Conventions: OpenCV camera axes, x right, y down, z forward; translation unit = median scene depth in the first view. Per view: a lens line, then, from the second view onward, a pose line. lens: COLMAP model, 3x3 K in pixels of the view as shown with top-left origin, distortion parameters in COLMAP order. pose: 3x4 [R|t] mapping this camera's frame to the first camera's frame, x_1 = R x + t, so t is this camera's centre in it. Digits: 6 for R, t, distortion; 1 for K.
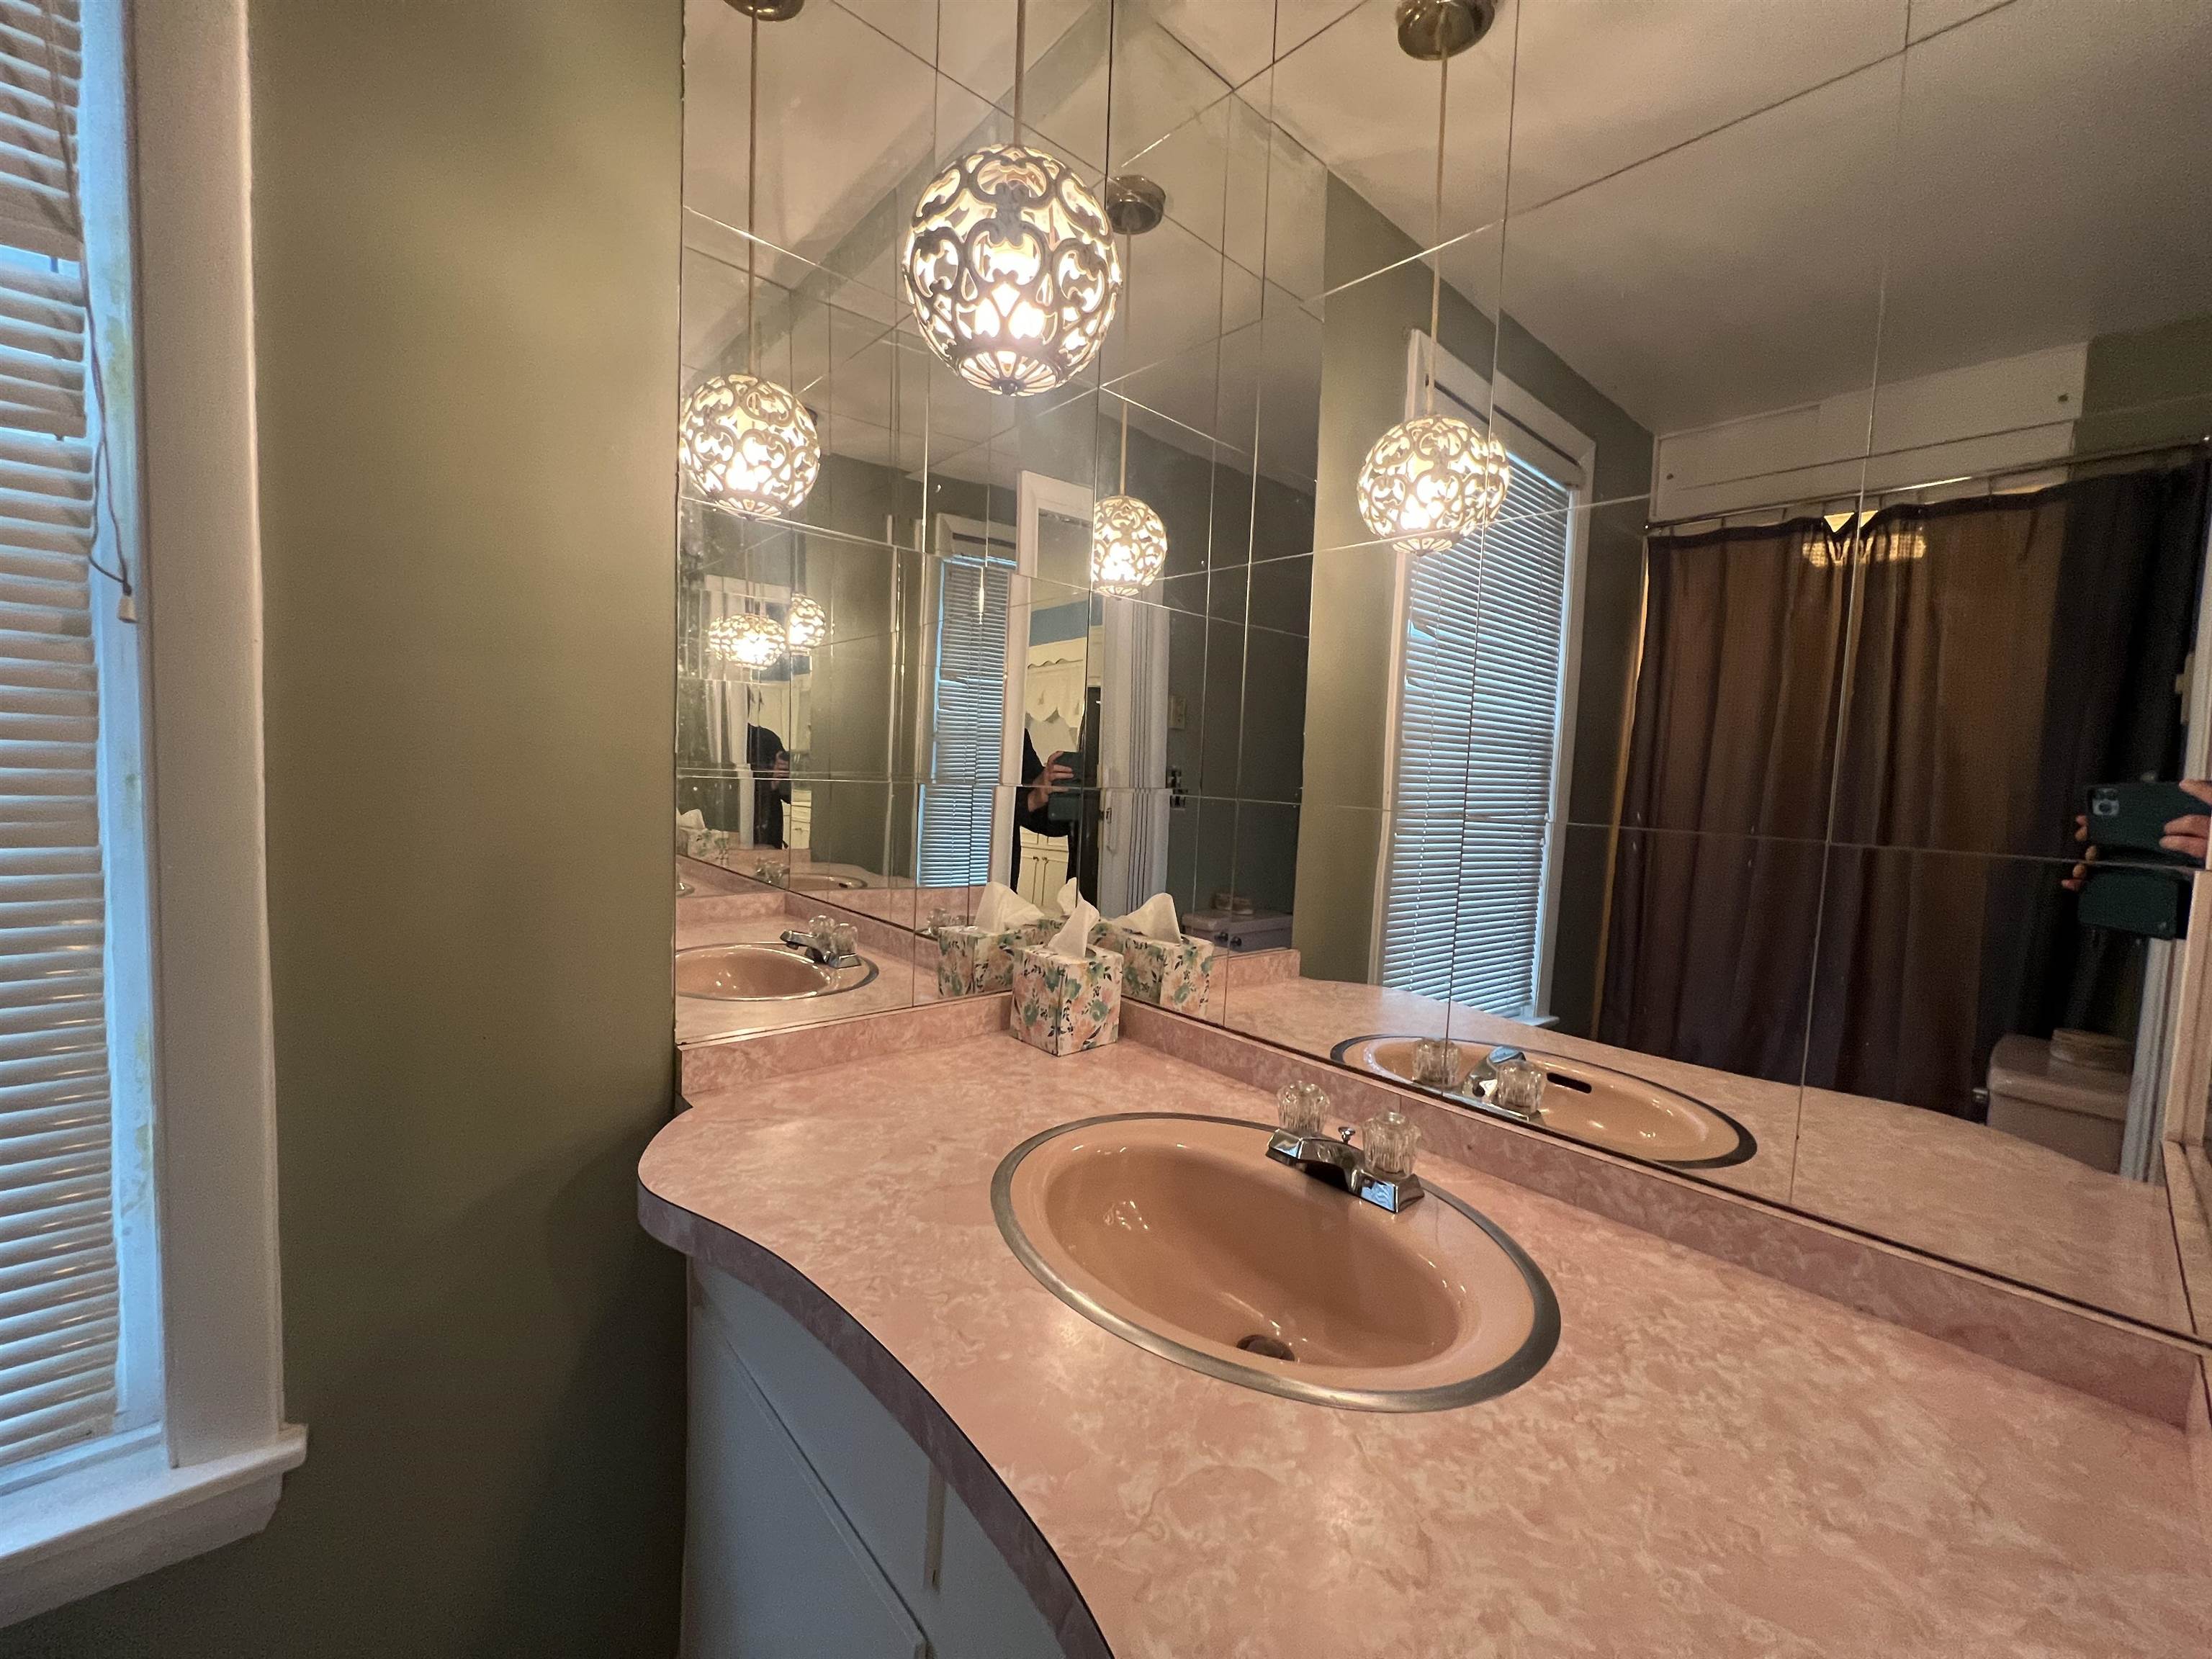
lens RADIAL K [[880.3, 0, 1102.6], [0, 880.3, 826.9], [0, 0, 1]] dist [-0.002652, 0.000197]
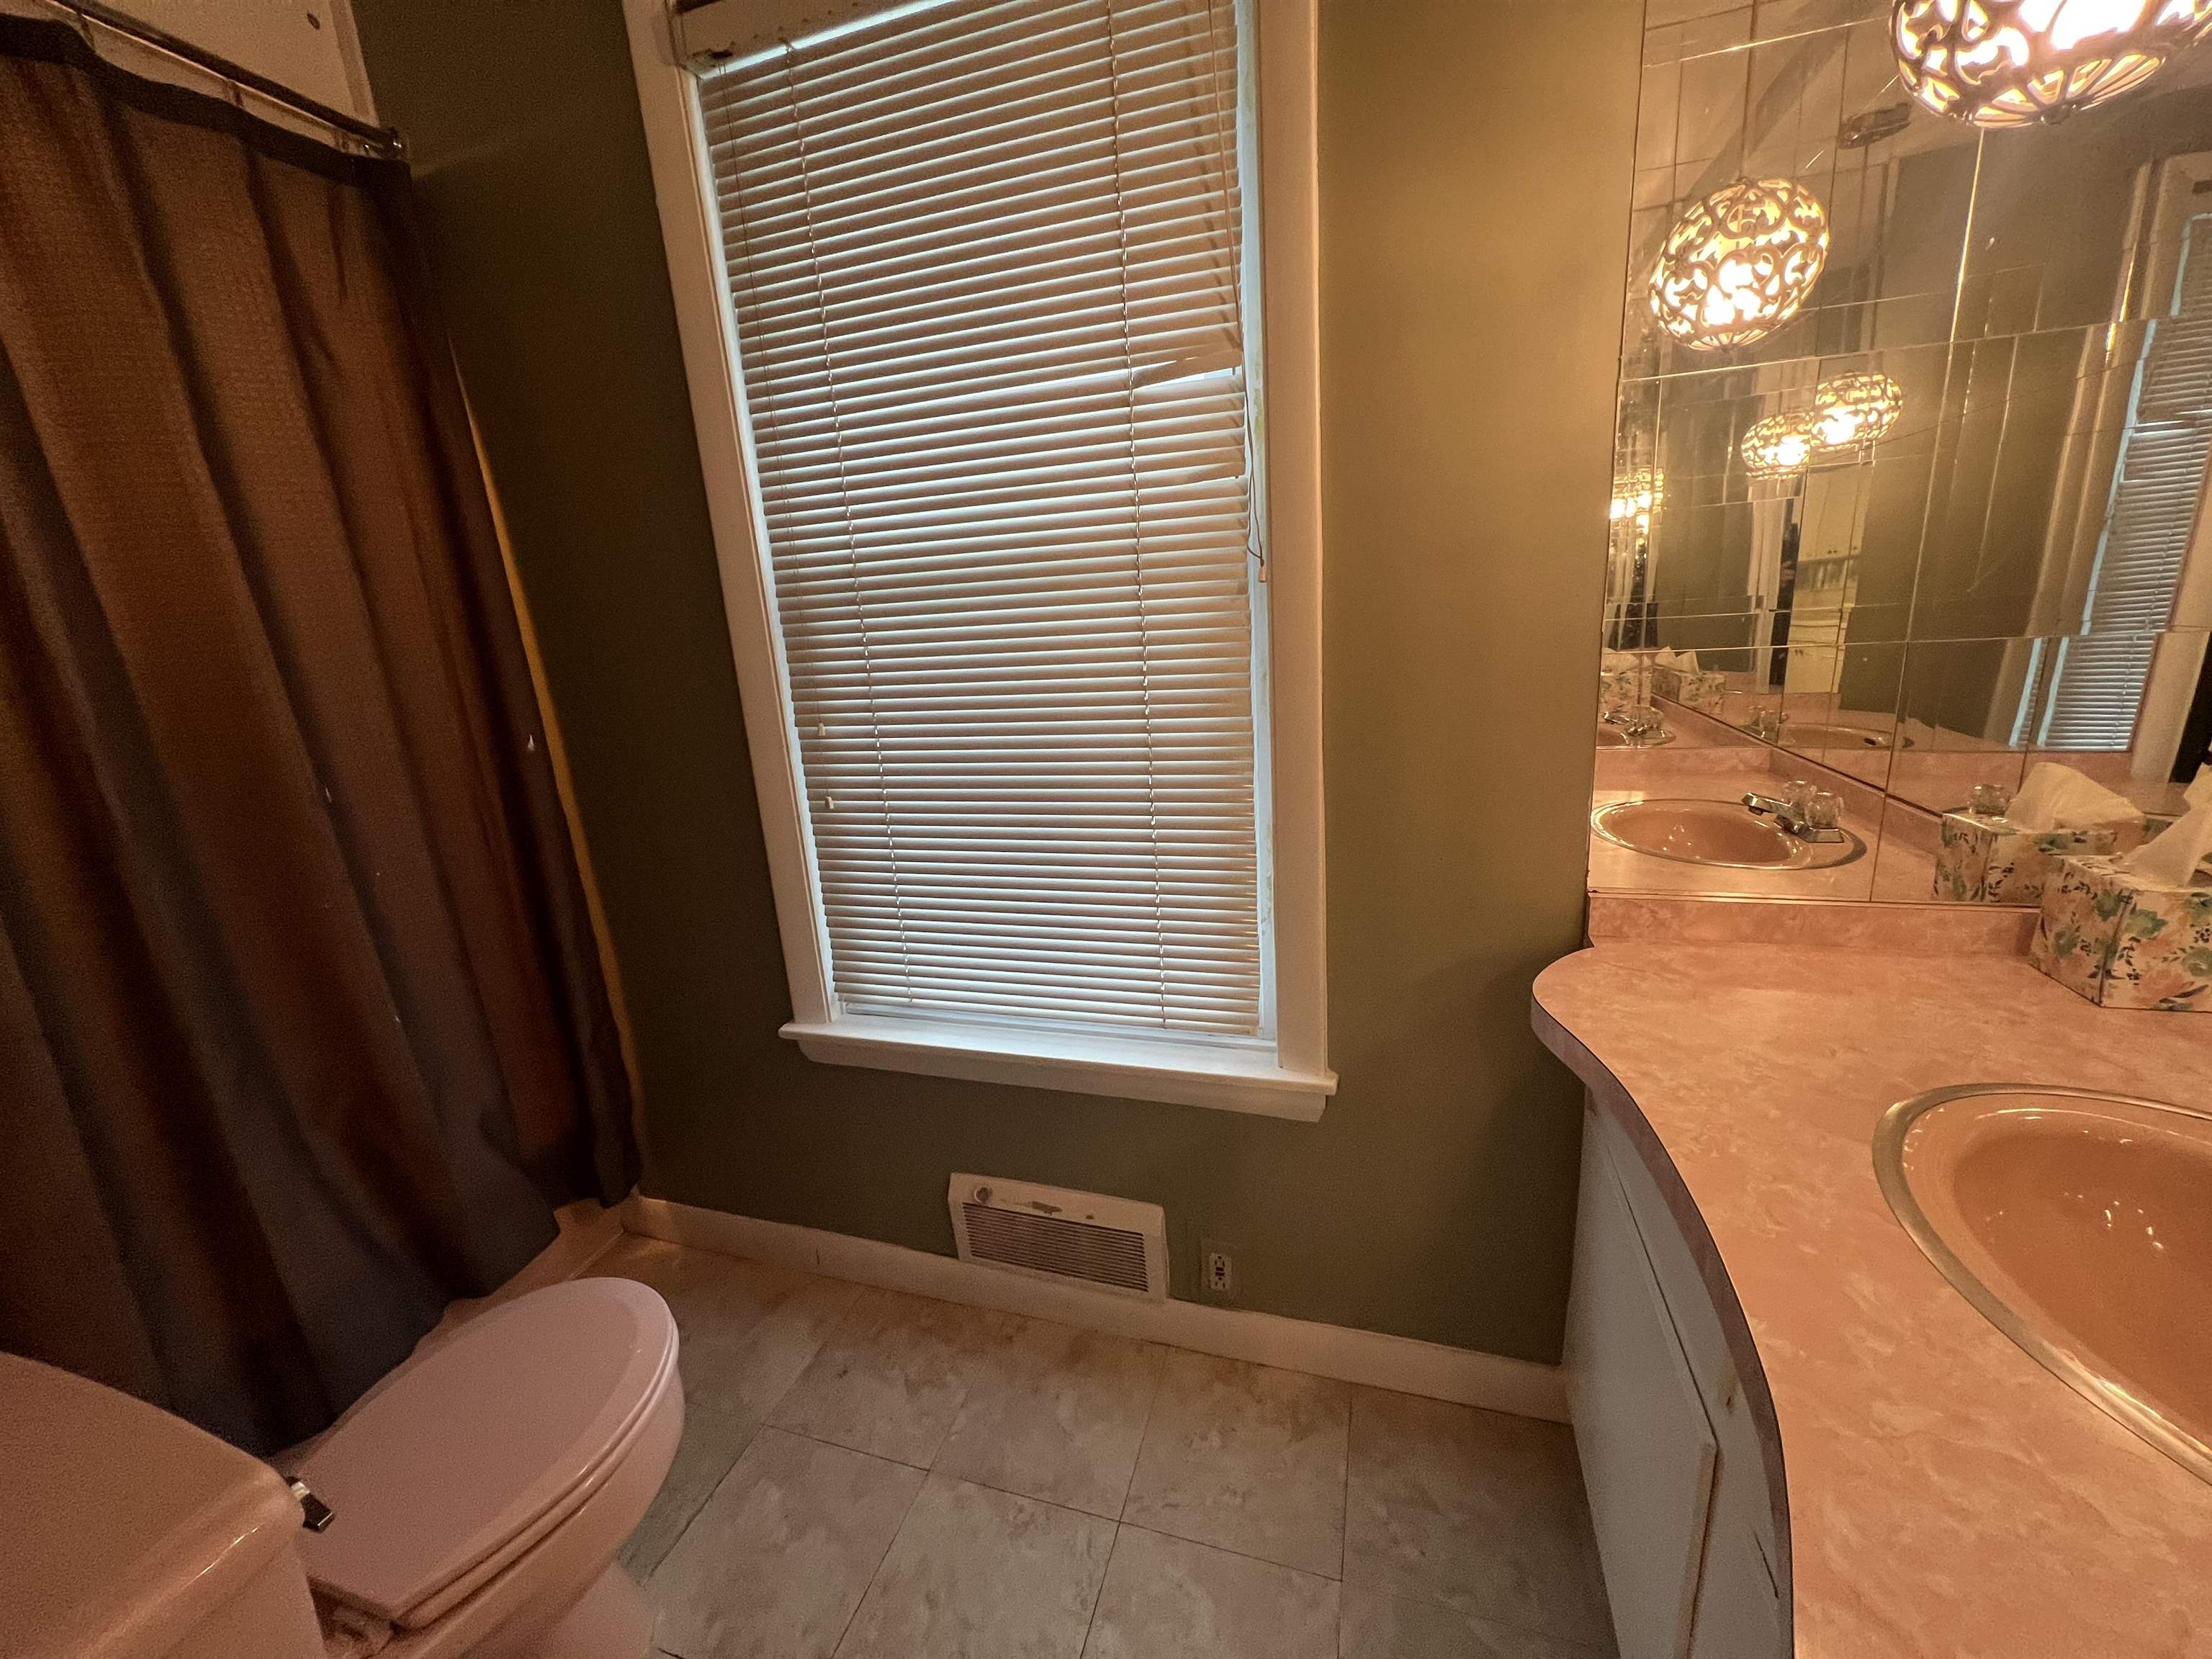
lens RADIAL K [[880.3, 0, 1102.6], [0, 880.3, 826.9], [0, 0, 1]] dist [-0.002652, 0.000197]
pose [[0.499707, 0.136411, -0.855386, 0.142850], [0.031500, 0.984007, 0.175324, -0.047257], [0.865622, -0.114555, 0.487418, -0.081871]]
